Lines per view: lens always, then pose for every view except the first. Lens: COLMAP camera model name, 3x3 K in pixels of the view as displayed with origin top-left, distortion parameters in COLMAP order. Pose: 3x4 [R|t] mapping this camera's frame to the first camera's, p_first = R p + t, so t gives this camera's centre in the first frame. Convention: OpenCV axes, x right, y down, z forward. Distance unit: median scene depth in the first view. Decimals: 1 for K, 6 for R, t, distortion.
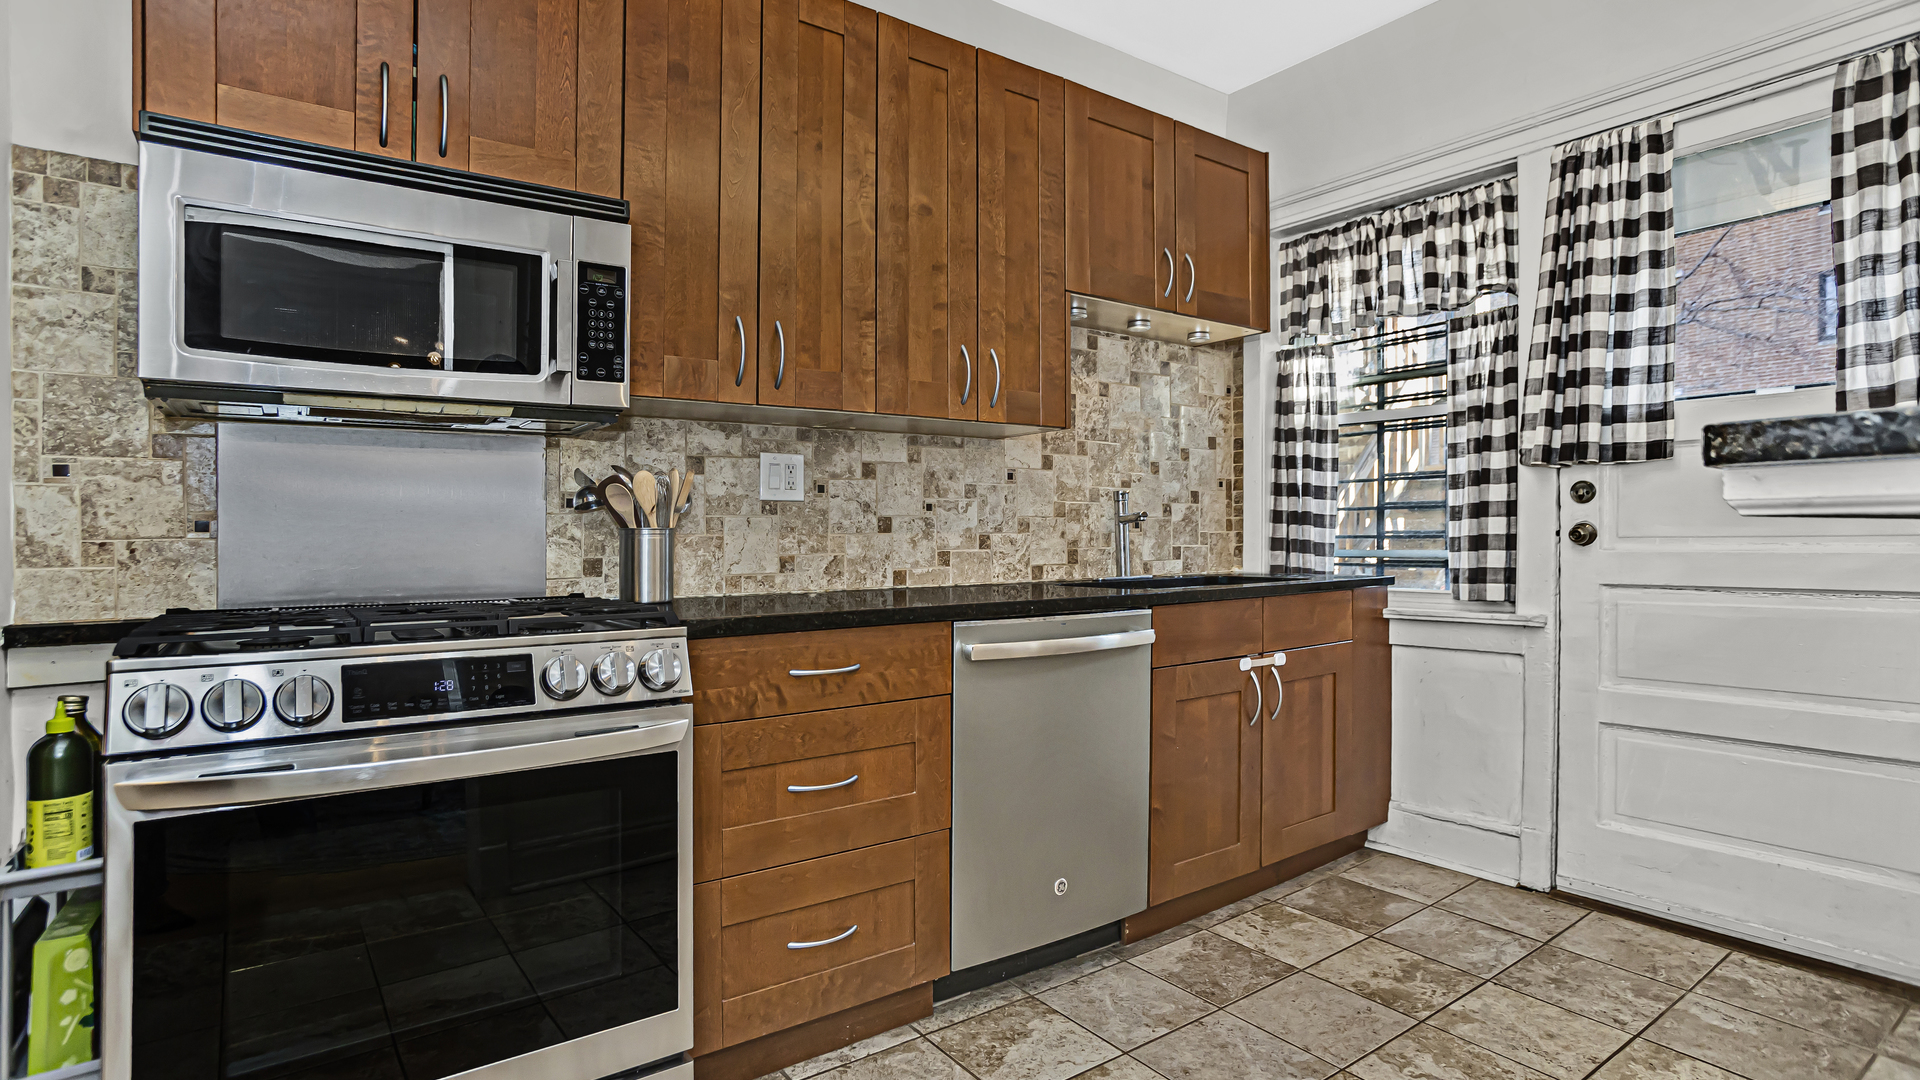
lens RADIAL K [[939.4, 0, 943.1], [0, 939.4, 538.8], [0, 0, 1]] dist [-0.080948, 0.041519]
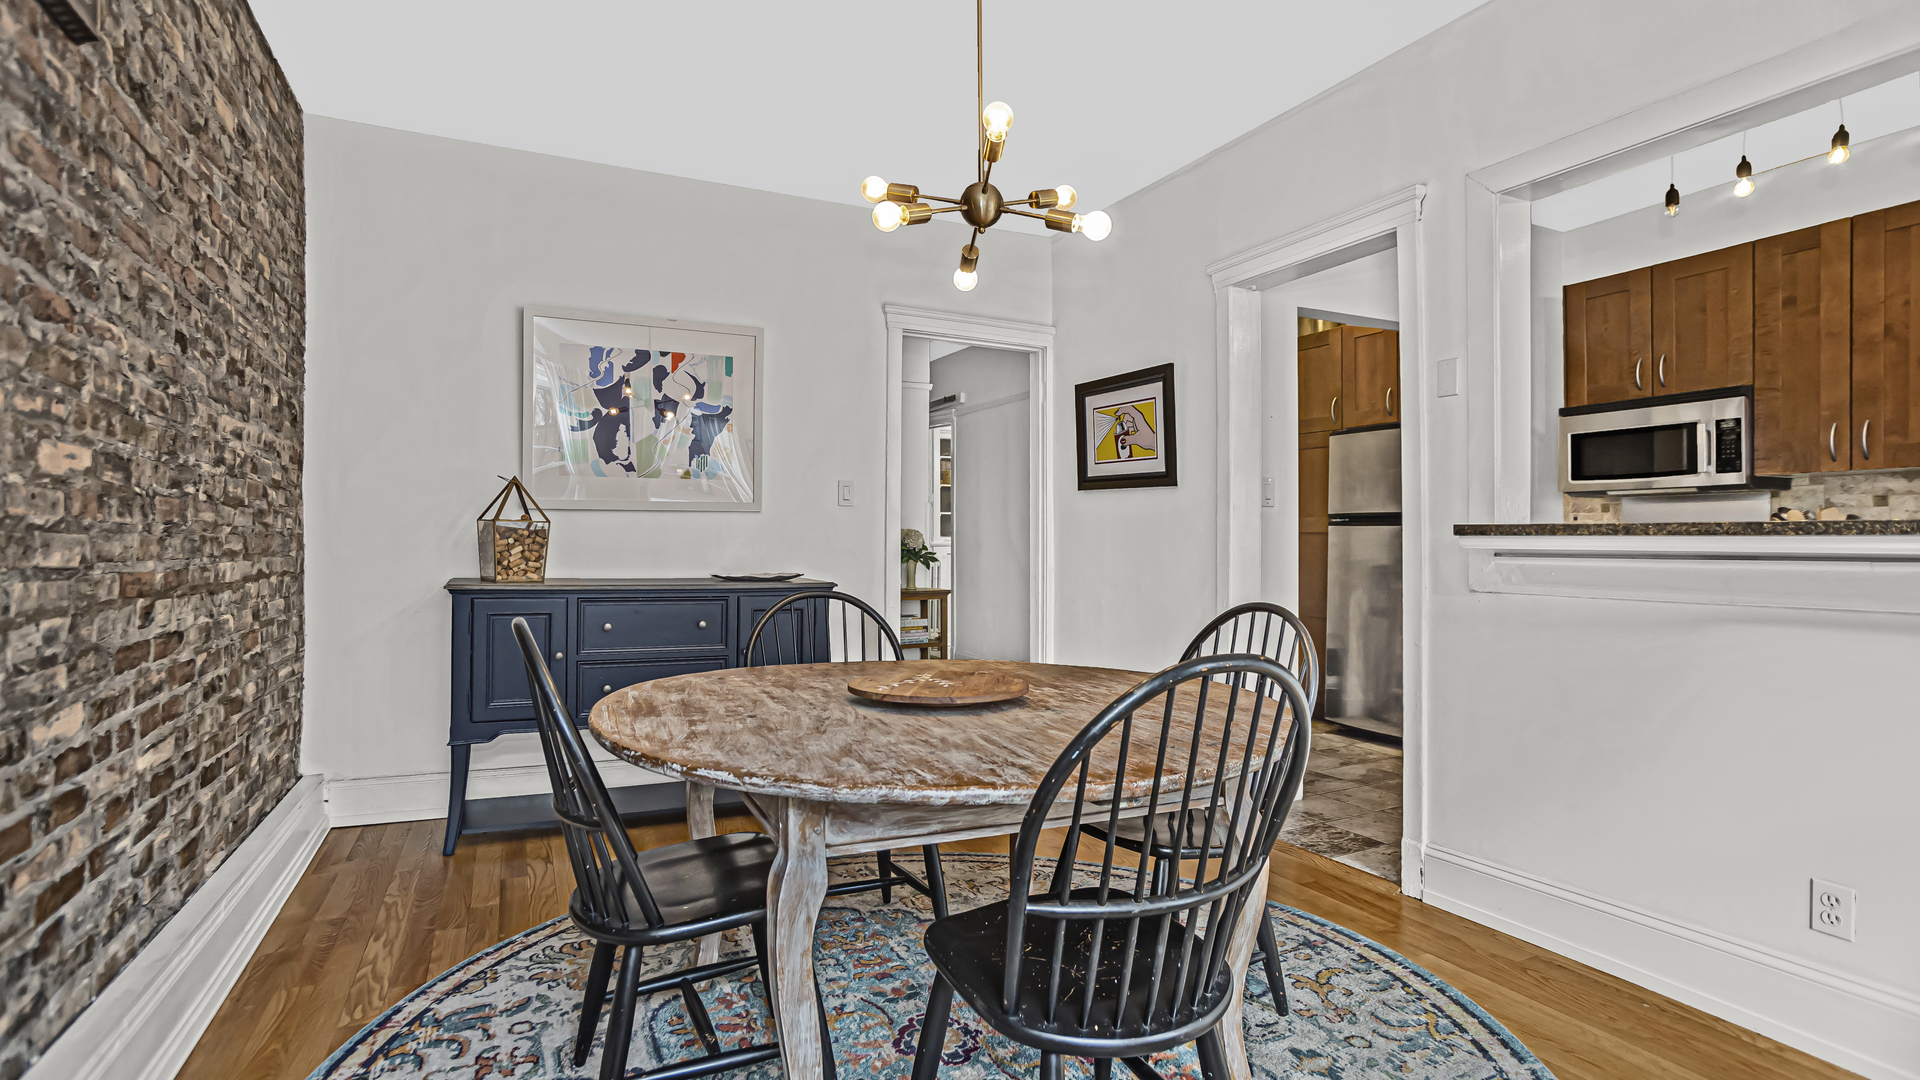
lens RADIAL K [[939.4, 0, 943.1], [0, 939.4, 538.8], [0, 0, 1]] dist [-0.080948, 0.041519]
pose [[-0.181654, 0.013017, -0.983276, 1.503387], [0.001958, 0.999915, 0.012875, -0.033831], [0.983361, 0.000414, -0.181664, -0.312559]]
